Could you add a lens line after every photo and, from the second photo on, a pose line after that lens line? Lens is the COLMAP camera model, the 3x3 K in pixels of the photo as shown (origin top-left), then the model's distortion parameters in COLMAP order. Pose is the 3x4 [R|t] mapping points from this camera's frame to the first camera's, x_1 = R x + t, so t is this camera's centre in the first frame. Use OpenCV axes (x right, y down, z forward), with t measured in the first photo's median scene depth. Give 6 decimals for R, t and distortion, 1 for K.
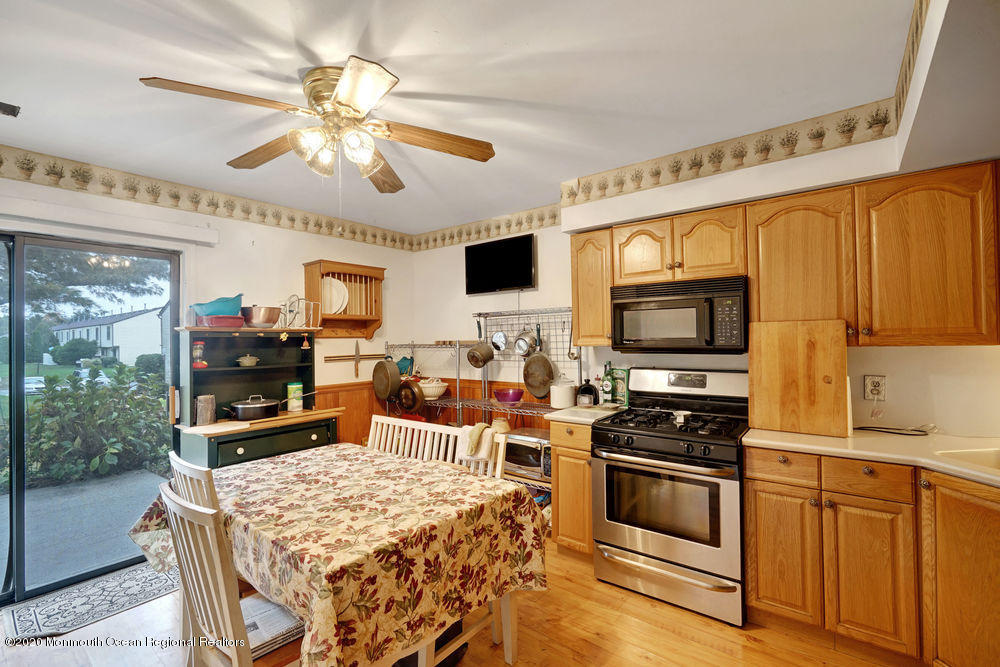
lens RADIAL K [[445.9, 0, 498.0], [0, 445.9, 333.2], [0, 0, 1]] dist [-0.003084, -0.000069]
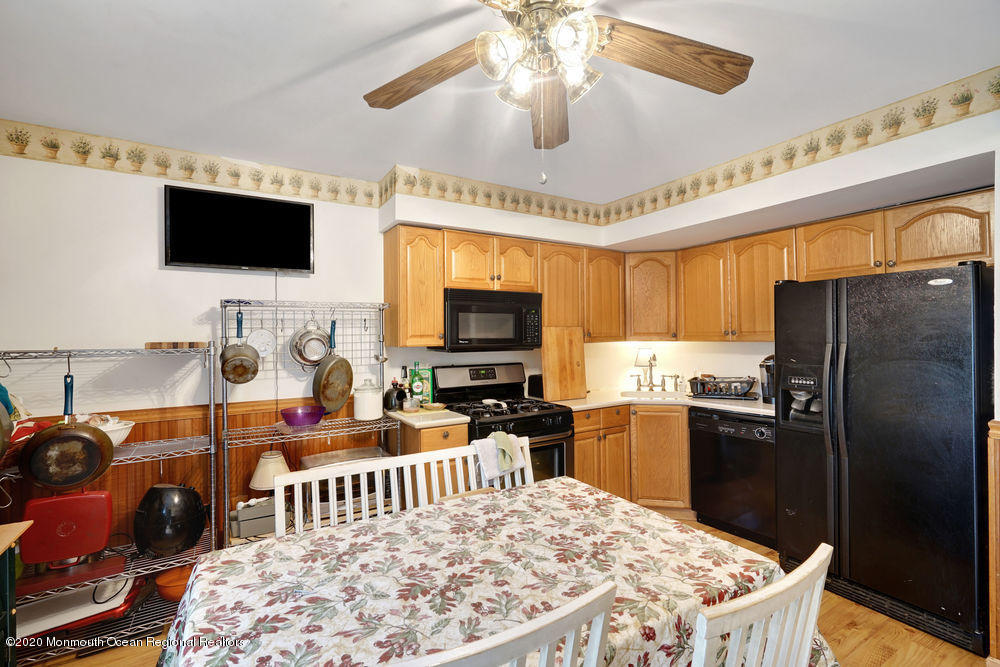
lens RADIAL K [[445.9, 0, 497.7], [0, 445.9, 336.2], [0, 0, 1]] dist [-0.003084, -0.000069]
pose [[0.351055, 0.010829, 0.936292, -0.822565], [-0.005674, 0.999939, -0.009438, 0.019445], [-0.936338, -0.001999, 0.351096, 0.656750]]
